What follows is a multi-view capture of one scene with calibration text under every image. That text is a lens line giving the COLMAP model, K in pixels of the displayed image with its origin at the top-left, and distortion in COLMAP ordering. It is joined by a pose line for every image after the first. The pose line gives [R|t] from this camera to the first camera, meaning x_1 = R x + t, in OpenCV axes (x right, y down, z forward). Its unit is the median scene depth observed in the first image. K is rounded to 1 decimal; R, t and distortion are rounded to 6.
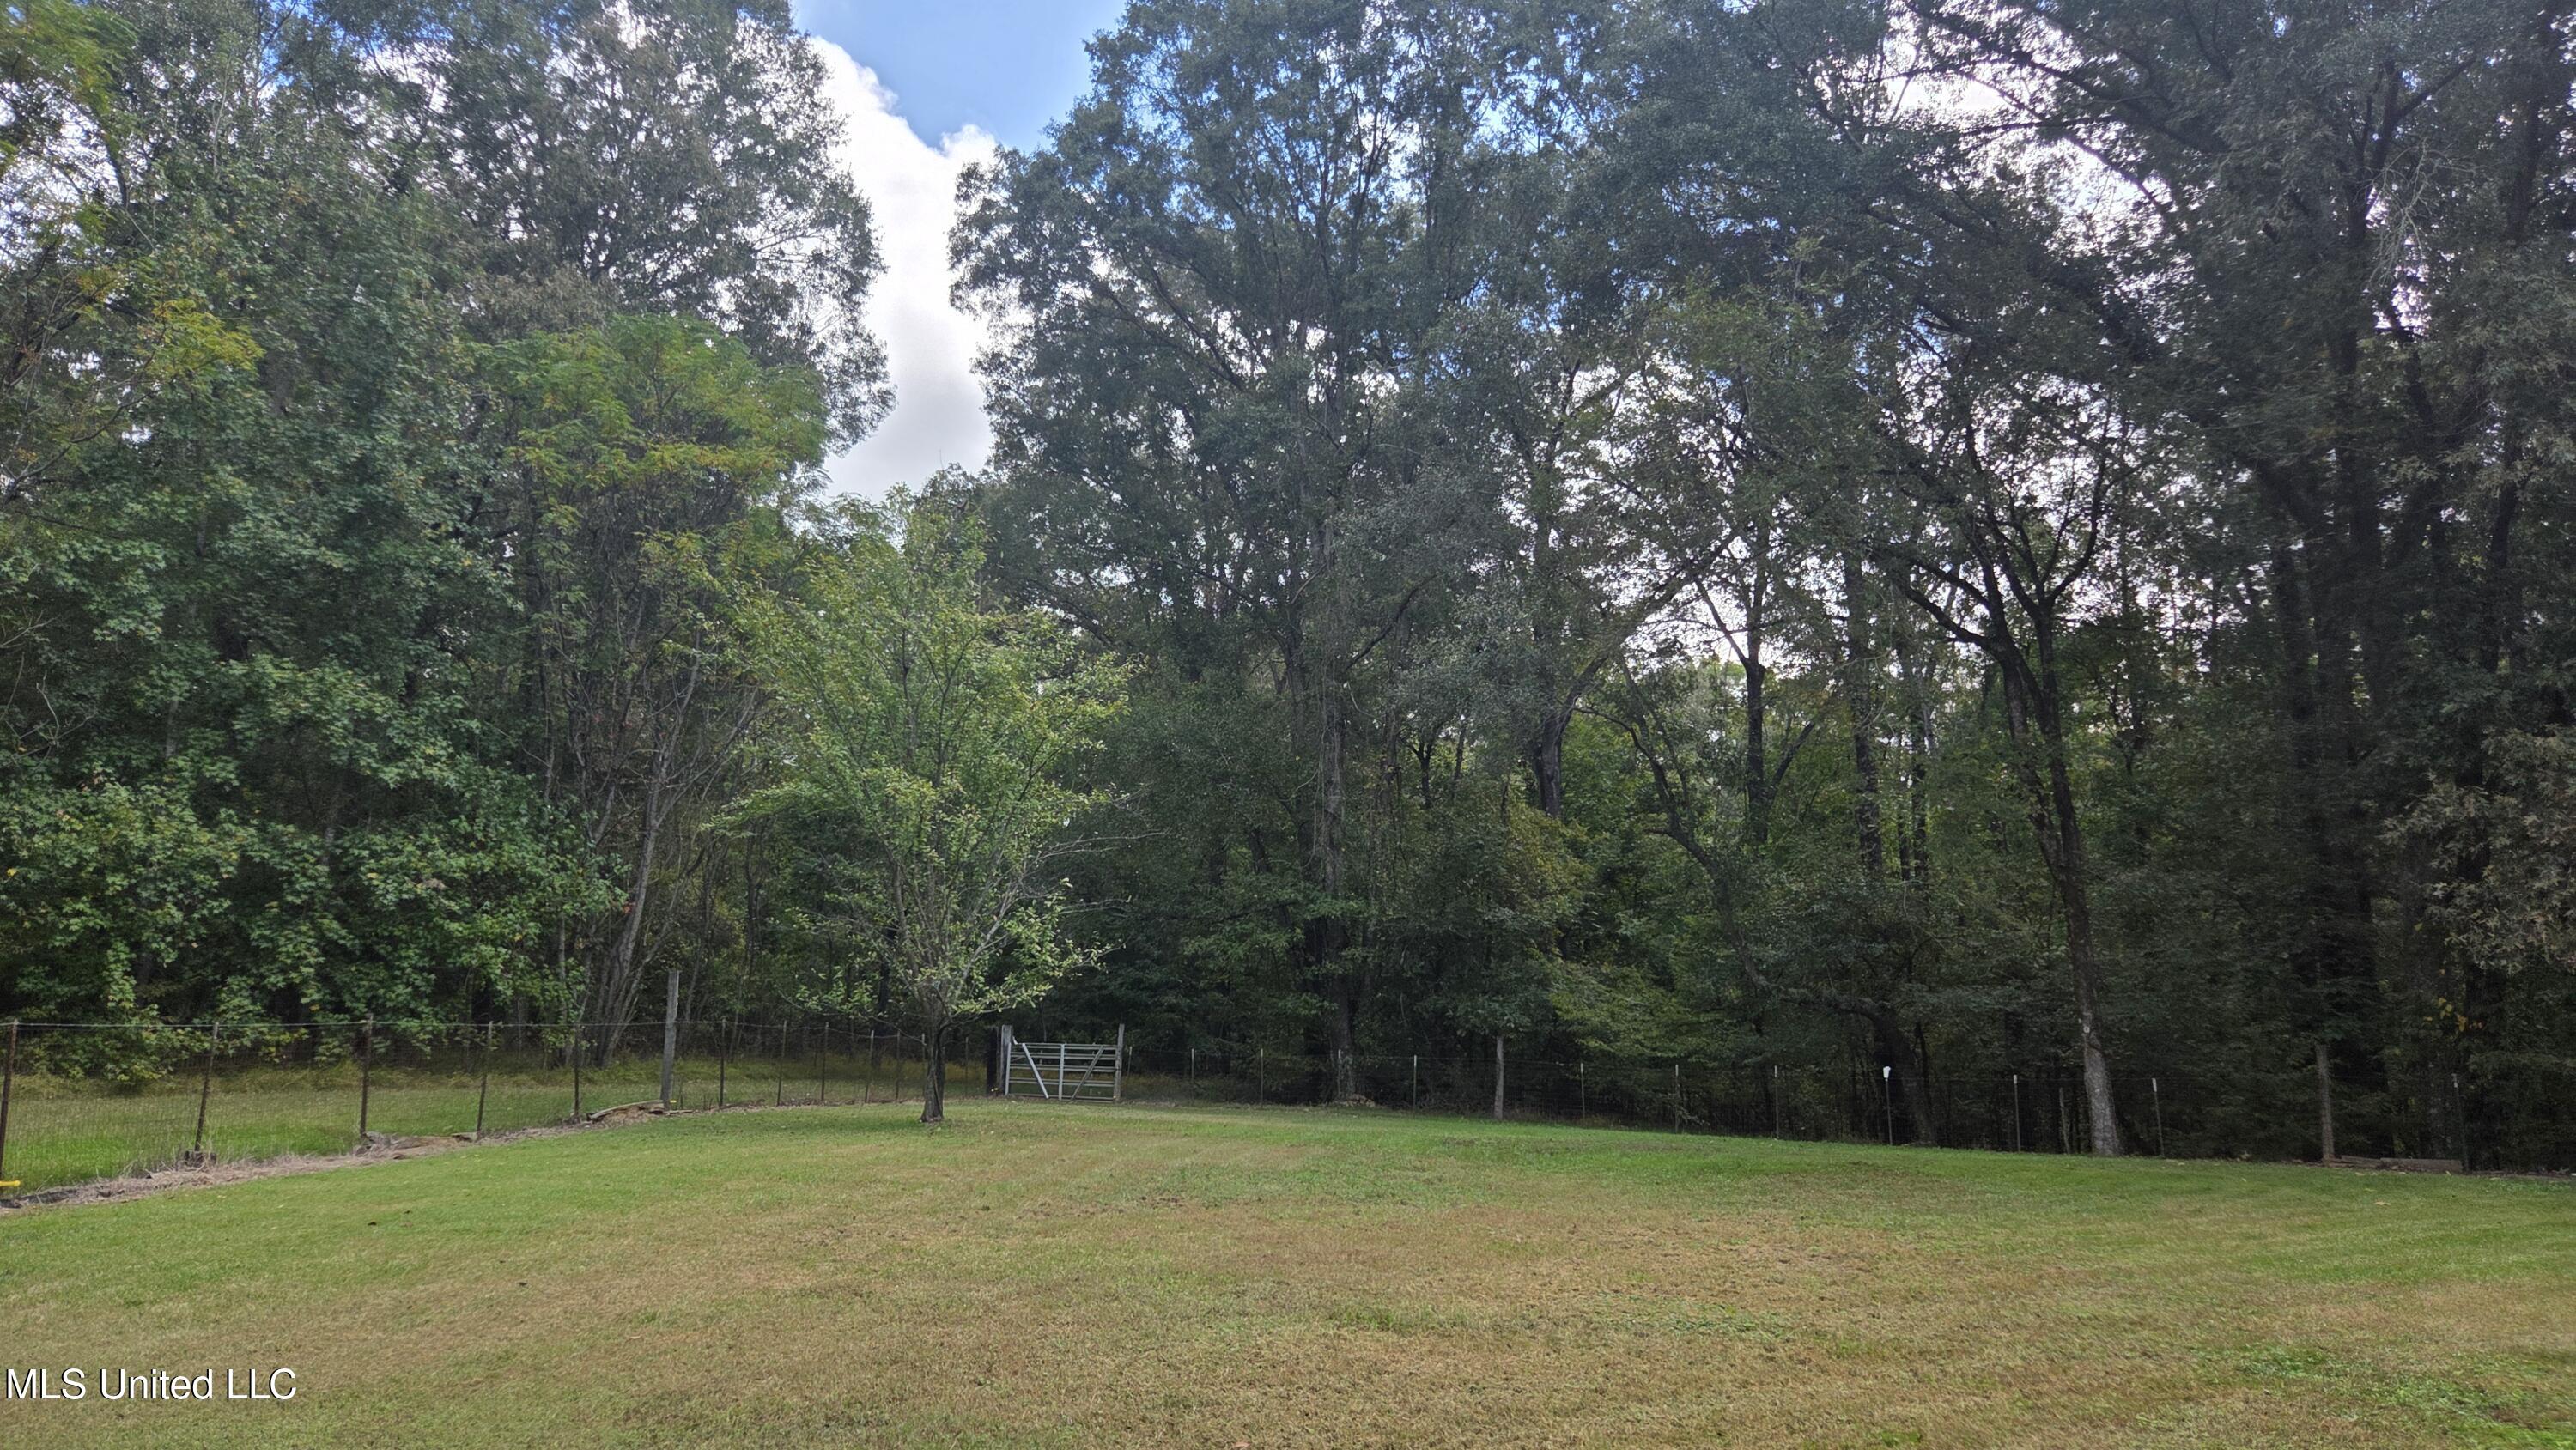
lens RADIAL K [[1829.7, 0, 1312.7], [0, 1829.7, 738.9], [0, 0, 1]] dist [0.045634, -0.006055]
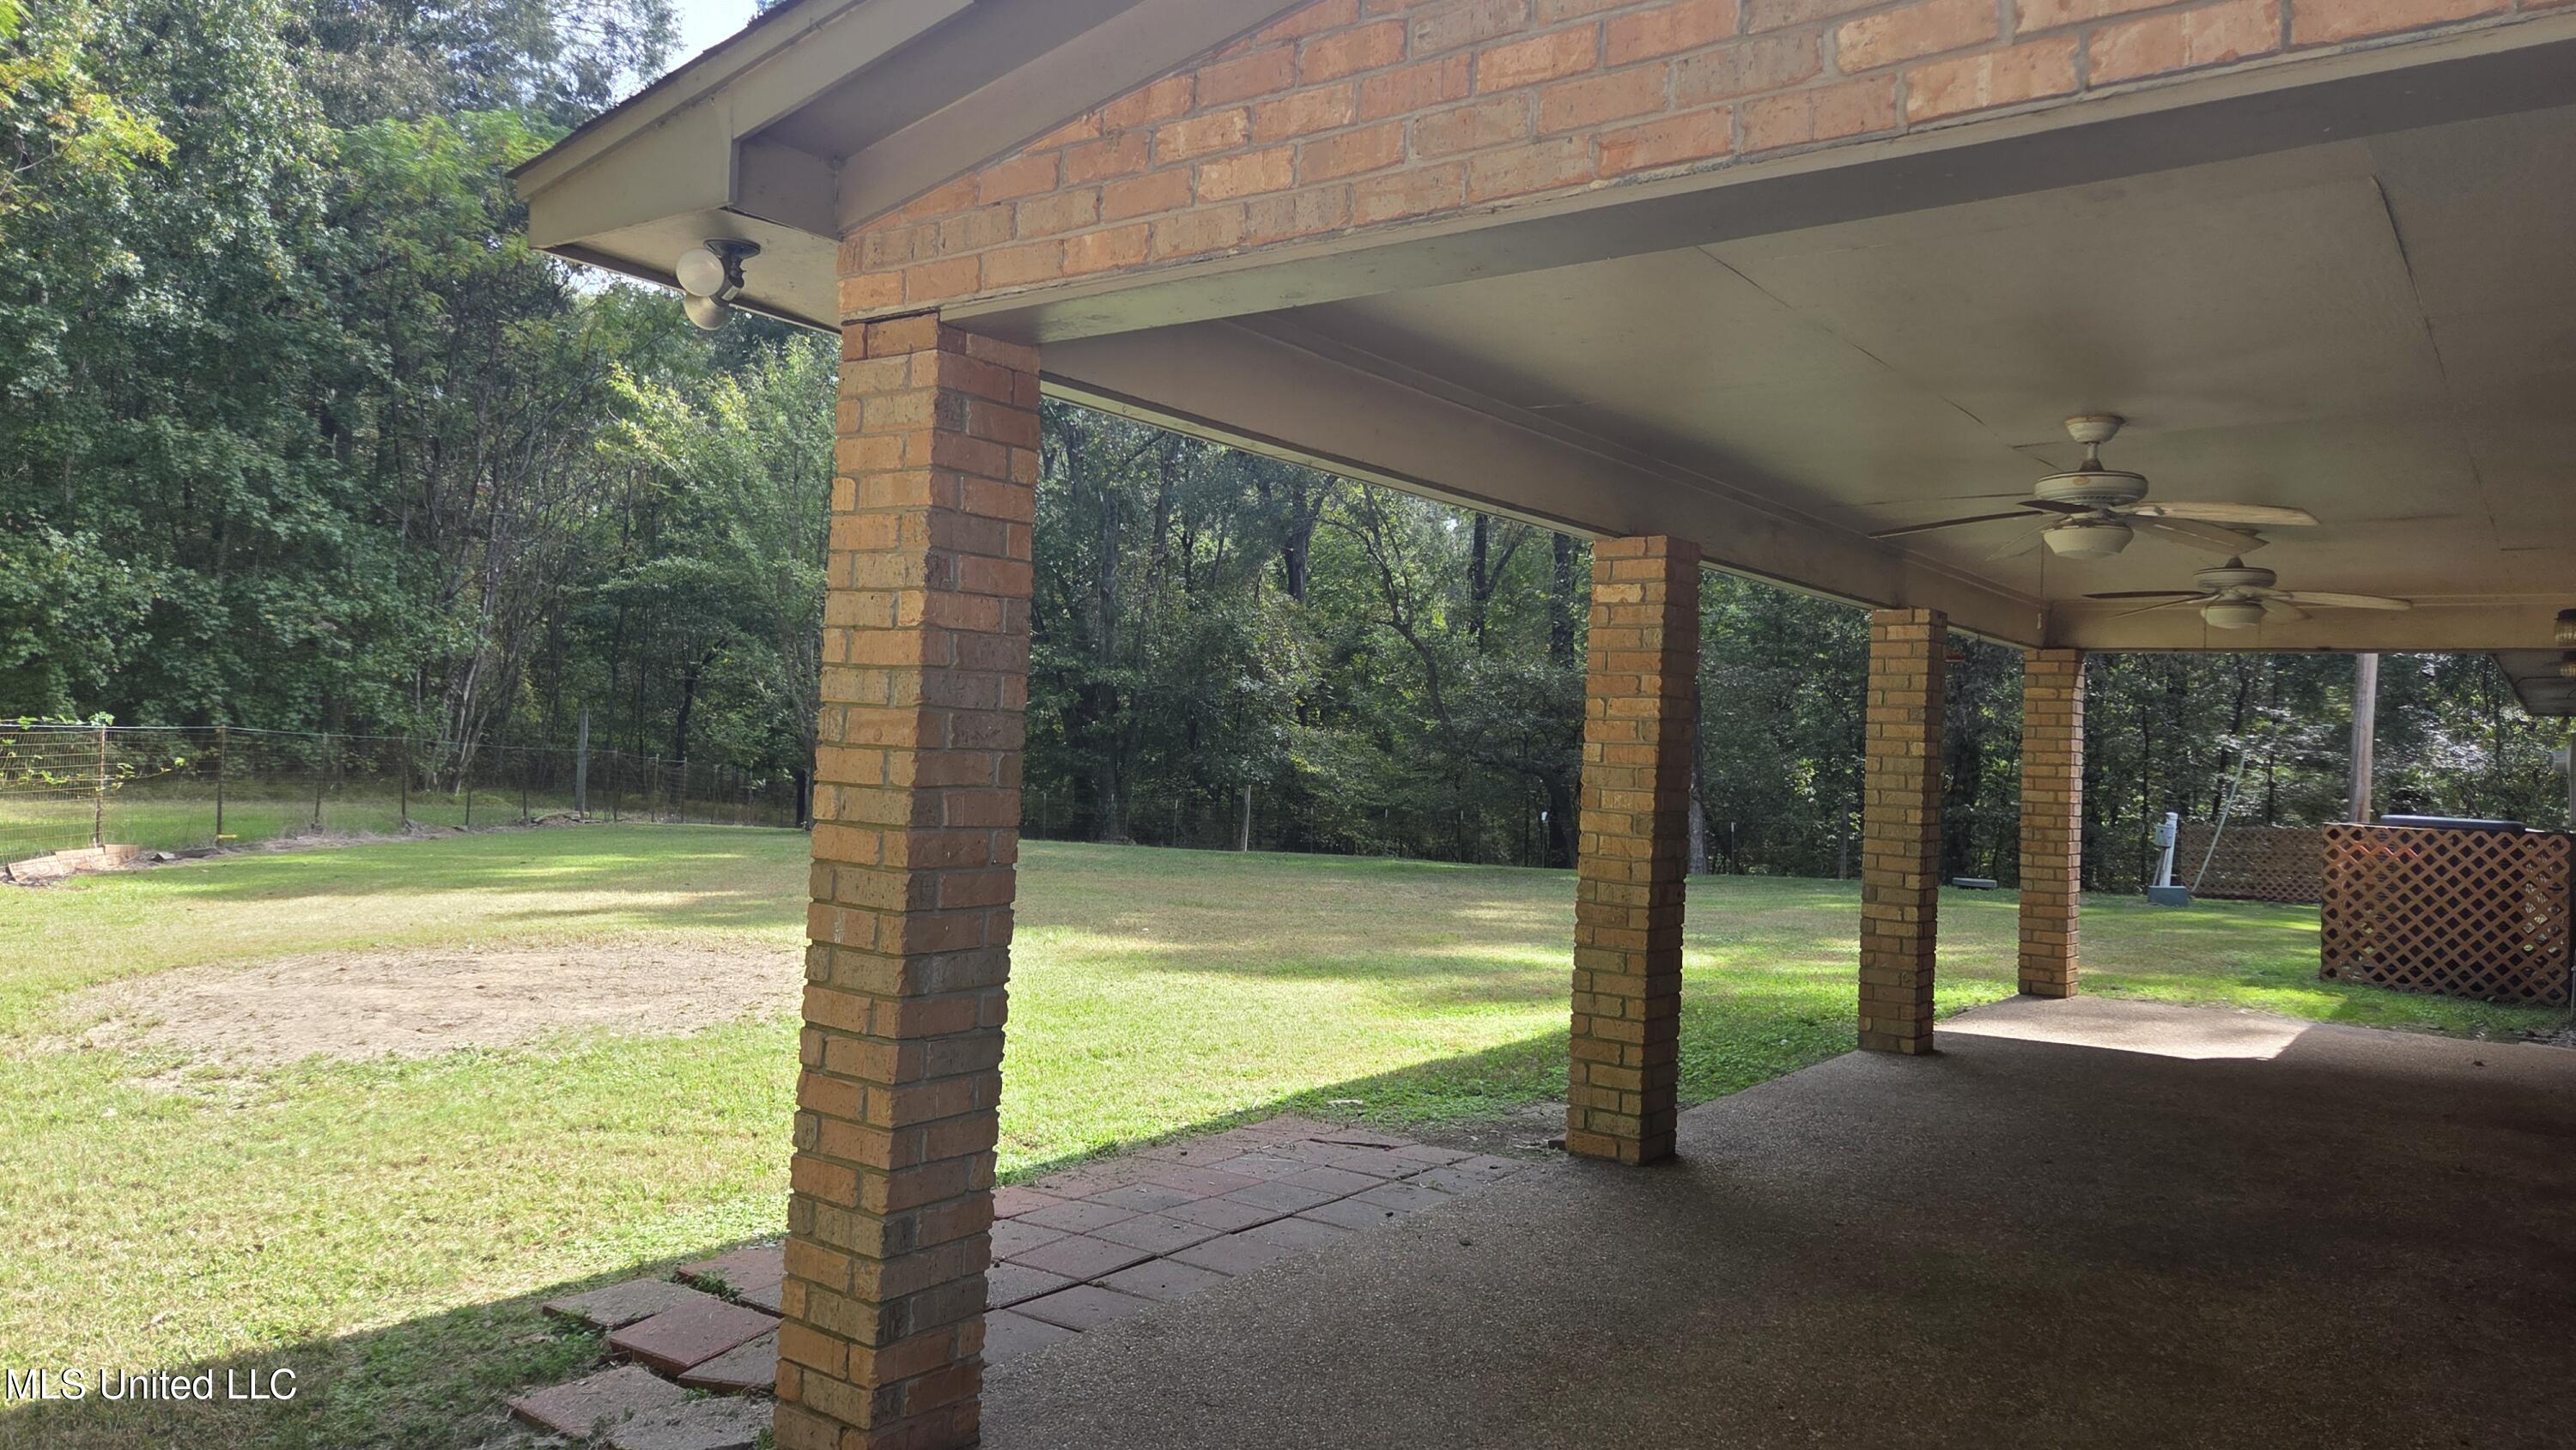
lens RADIAL K [[1829.7, 0, 1291.6], [0, 1829.7, 727.5], [0, 0, 1]] dist [0.045634, -0.006055]
pose [[0.991285, 0.029991, 0.128277, -0.027064], [-0.045264, 0.991998, 0.117861, -0.021222], [-0.123716, -0.122641, 0.984710, -0.206932]]
